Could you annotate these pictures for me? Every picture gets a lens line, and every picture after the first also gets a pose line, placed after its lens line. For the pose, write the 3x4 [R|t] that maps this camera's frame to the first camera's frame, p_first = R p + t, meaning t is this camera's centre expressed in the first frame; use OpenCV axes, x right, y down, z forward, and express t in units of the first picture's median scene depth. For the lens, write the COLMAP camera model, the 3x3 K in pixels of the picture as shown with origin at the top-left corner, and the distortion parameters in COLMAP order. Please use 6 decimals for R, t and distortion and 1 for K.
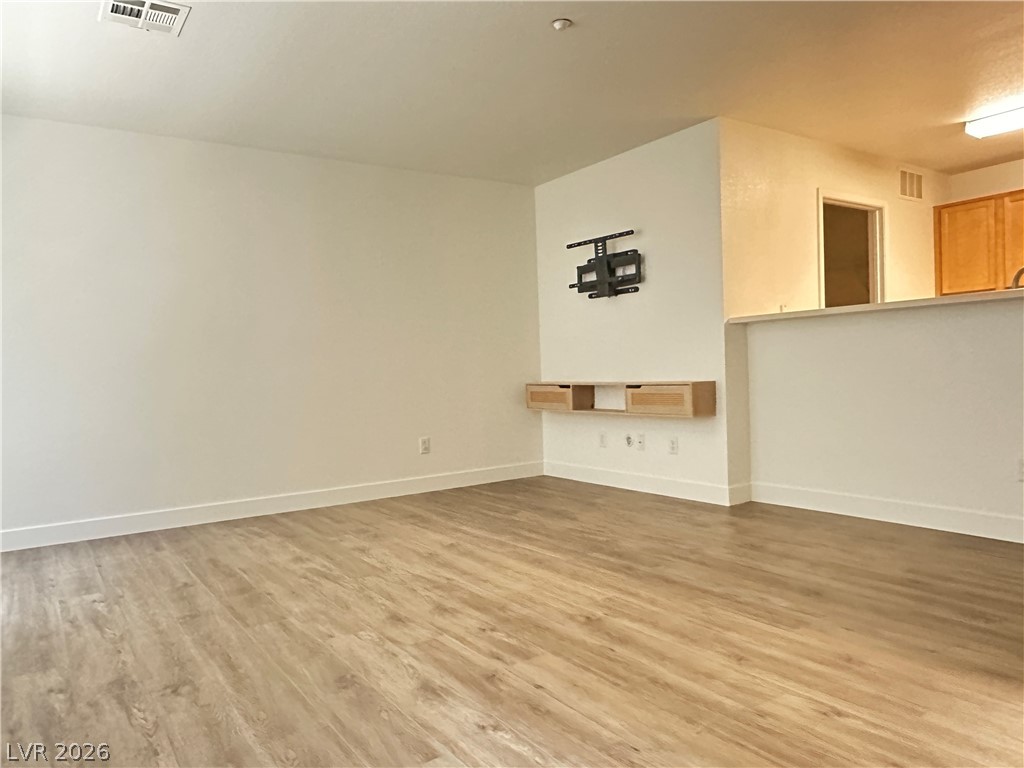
lens RADIAL K [[724.1, 0, 509.5], [0, 724.1, 387.7], [0, 0, 1]] dist [-0.008435, 0.002724]
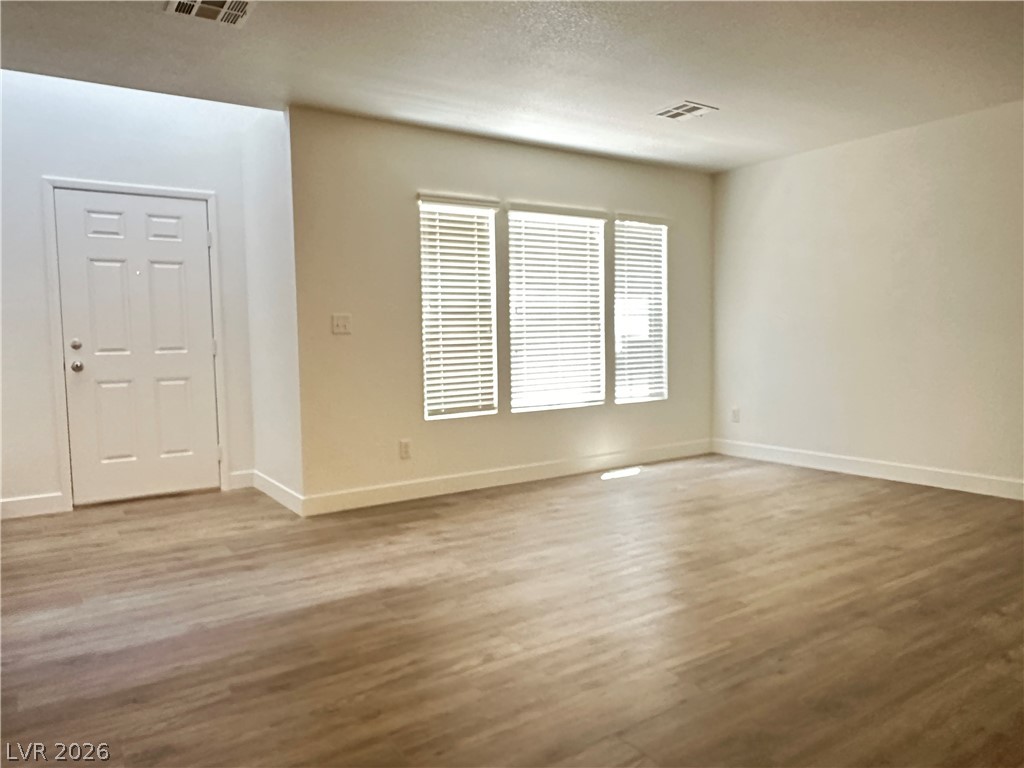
lens RADIAL K [[724.1, 0, 515.6], [0, 724.1, 385.8], [0, 0, 1]] dist [-0.008435, 0.002724]
pose [[0.008880, 0.103846, -0.994554, 1.228566], [-0.010726, 0.994546, 0.103750, -0.122336], [0.999903, 0.009746, 0.009945, 0.750360]]
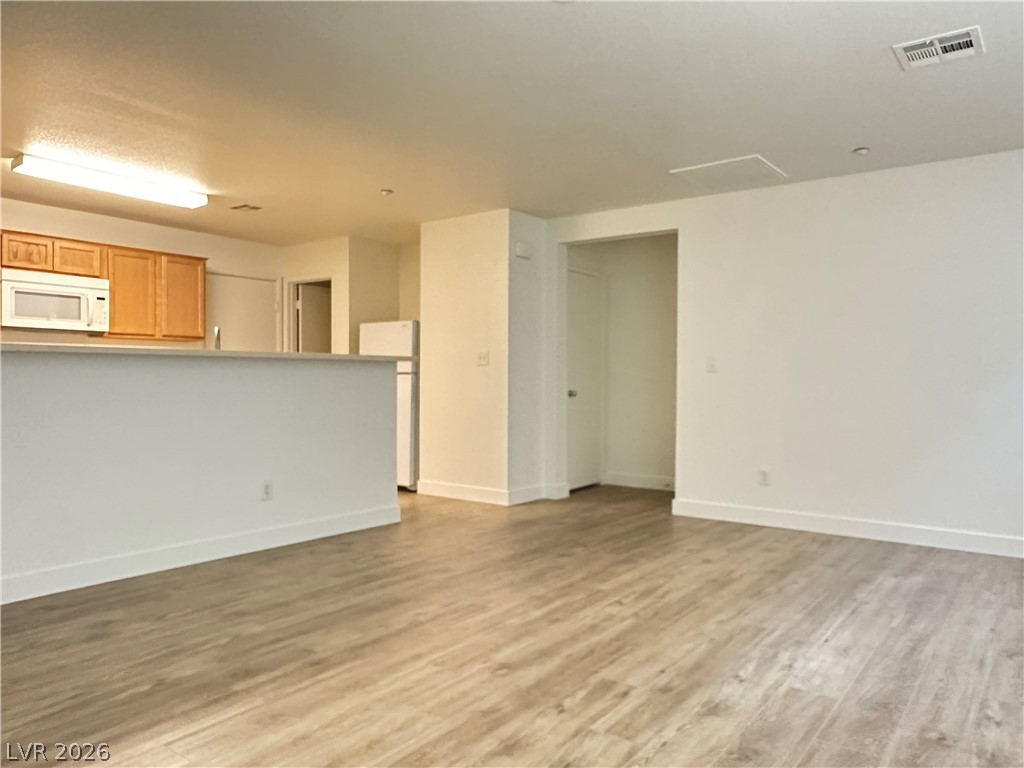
lens RADIAL K [[724.1, 0, 505.5], [0, 724.1, 382.2], [0, 0, 1]] dist [-0.008435, 0.002724]
pose [[-0.320760, 0.027189, 0.946770, -0.868039], [0.032268, 0.999321, -0.017766, -0.057232], [-0.946611, 0.024852, -0.321419, 1.340059]]
